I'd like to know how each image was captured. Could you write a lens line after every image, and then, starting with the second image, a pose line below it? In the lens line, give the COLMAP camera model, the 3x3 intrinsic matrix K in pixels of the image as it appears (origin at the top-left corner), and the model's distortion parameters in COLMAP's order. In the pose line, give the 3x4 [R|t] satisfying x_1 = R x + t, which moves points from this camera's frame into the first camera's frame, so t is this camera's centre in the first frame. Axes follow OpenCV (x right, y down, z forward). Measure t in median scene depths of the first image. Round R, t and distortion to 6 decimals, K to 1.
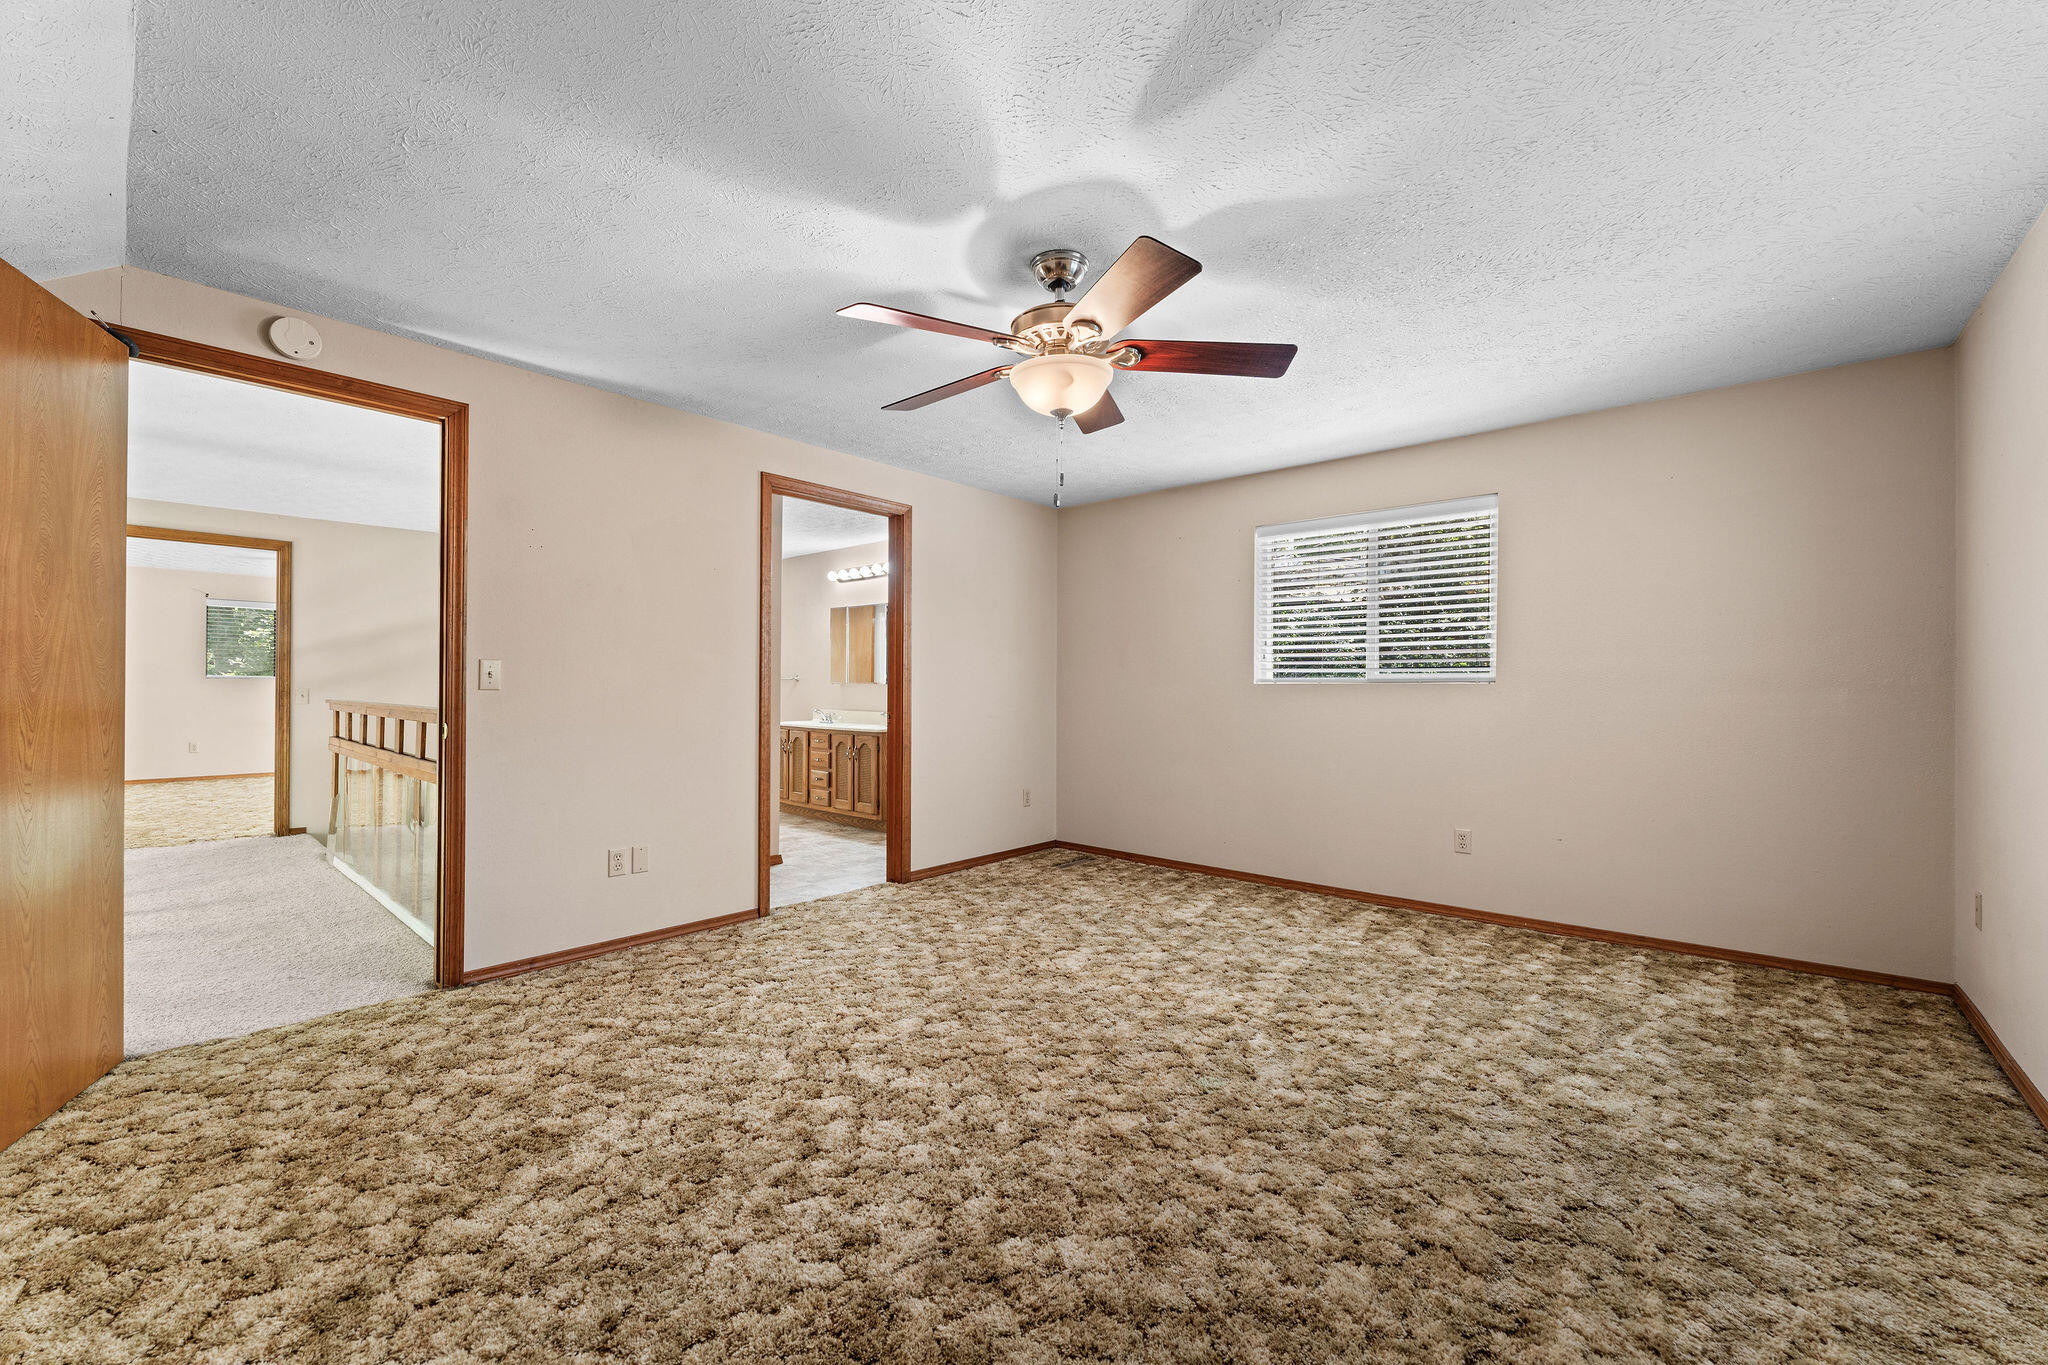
lens RADIAL K [[812.2, 0, 1016.2], [0, 812.2, 687.3], [0, 0, 1]] dist [-0.000604, -0.000092]
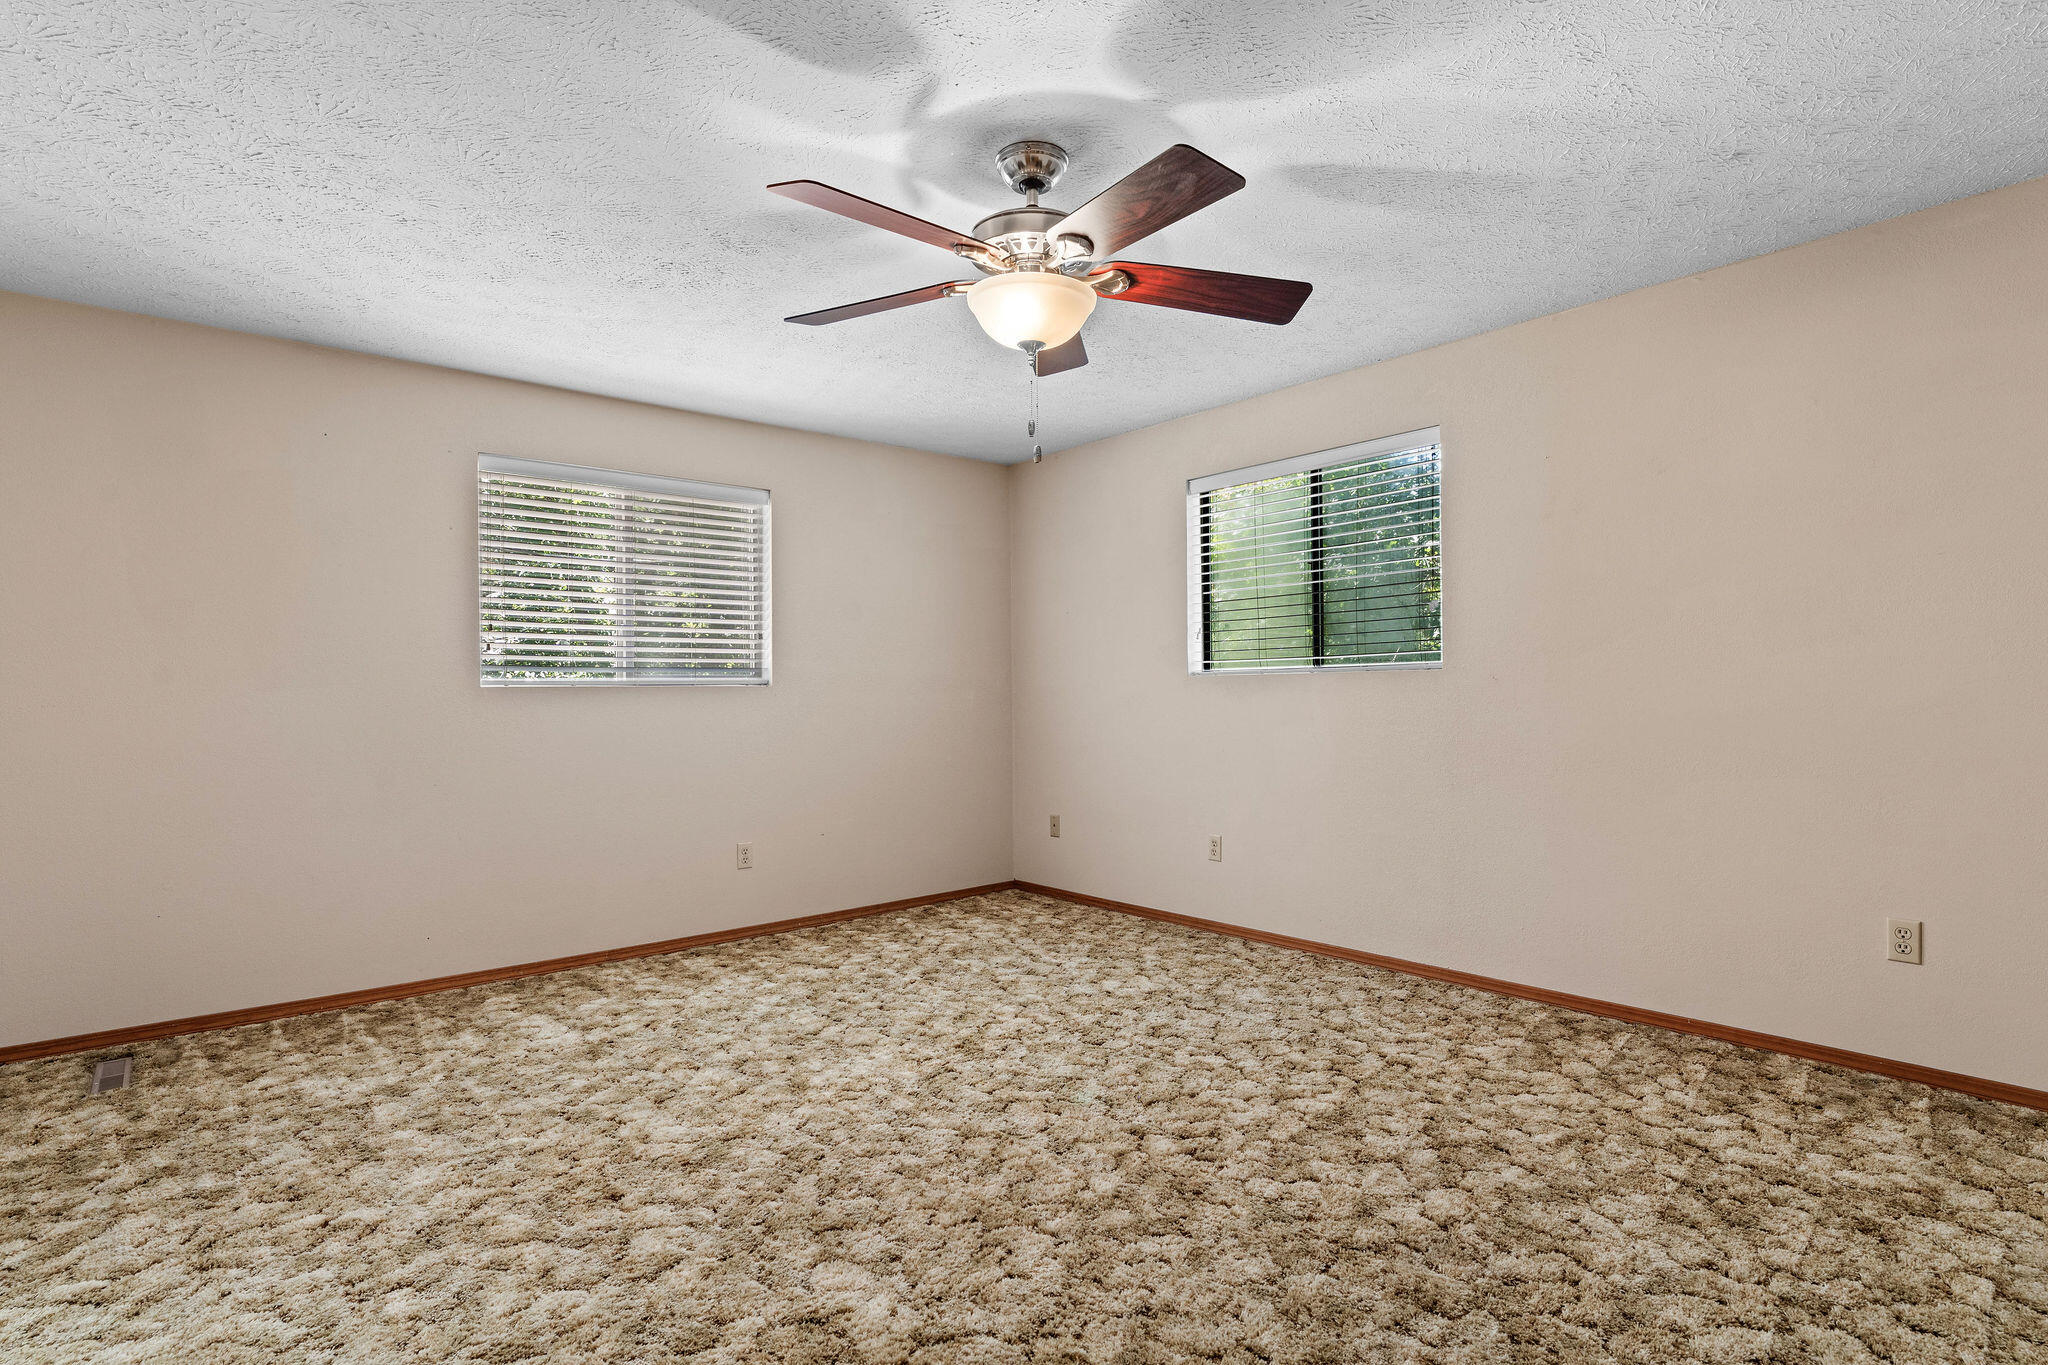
lens RADIAL K [[1027.4, 0, 1011.3], [0, 1027.4, 685.8], [0, 0, 1]] dist [0.000262, 0.000859]
pose [[0.150253, -0.000023, 0.988648, -0.752828], [0.009125, 0.999957, -0.001364, -0.000754], [-0.988606, 0.009227, 0.150246, 0.691059]]
